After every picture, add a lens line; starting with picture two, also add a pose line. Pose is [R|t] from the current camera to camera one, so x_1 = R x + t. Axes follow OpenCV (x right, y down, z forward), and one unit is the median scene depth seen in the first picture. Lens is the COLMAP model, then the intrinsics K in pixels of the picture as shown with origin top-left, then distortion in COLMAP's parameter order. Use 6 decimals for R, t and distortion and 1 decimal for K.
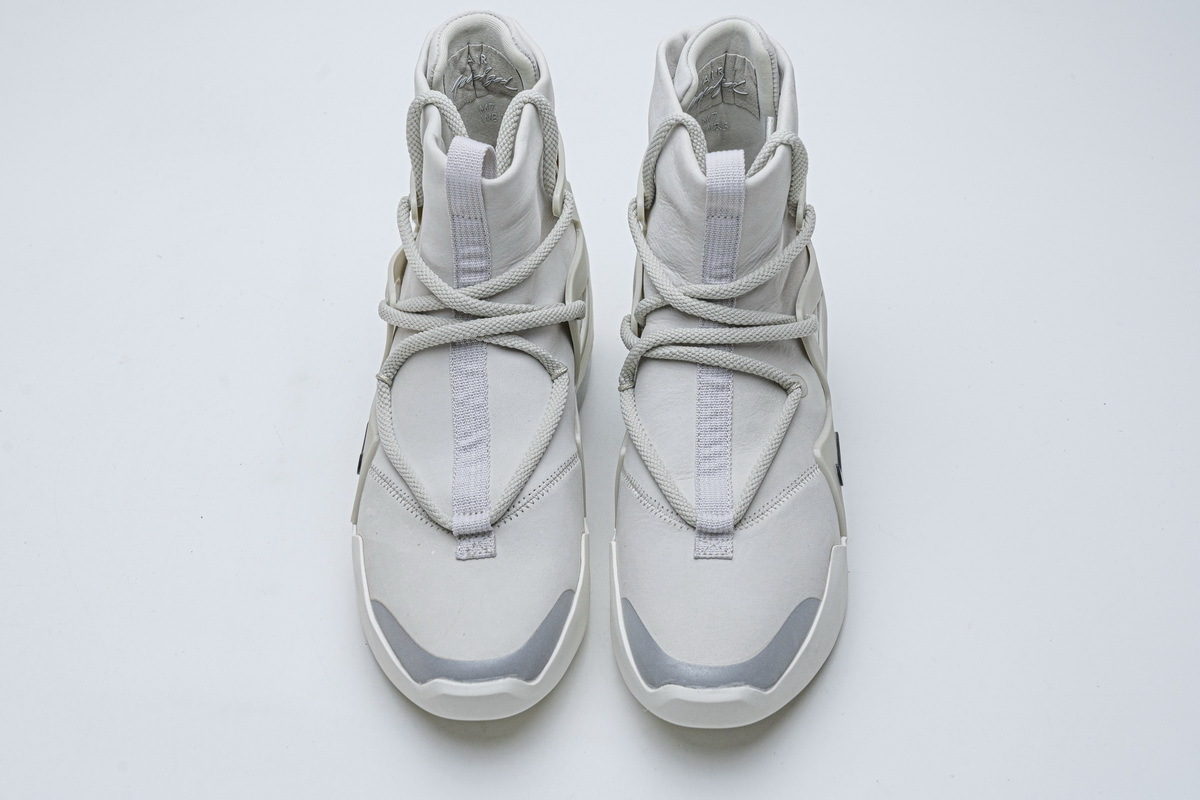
lens RADIAL K [[2211.6, 0, 600.0], [0, 2211.6, 402.0], [0, 0, 1]] dist [0.046121, 0.000000]
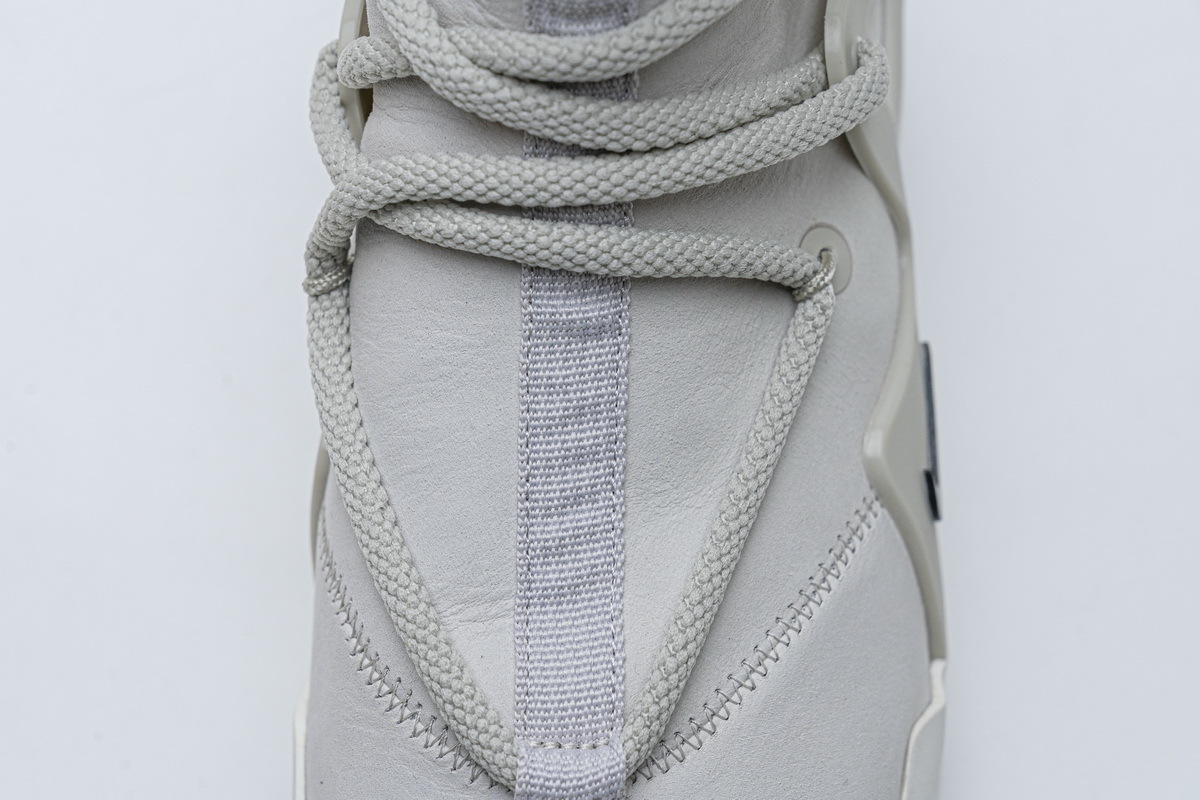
lens RADIAL K [[2226.6, 0, 599.5], [0, 2226.6, 397.2], [0, 0, 1]] dist [0.058665, 0.000000]
pose [[0.999957, -0.009032, 0.002169, 0.054731], [0.007667, 0.934384, 0.356186, -0.116519], [-0.005244, -0.356154, 0.934413, 0.686718]]
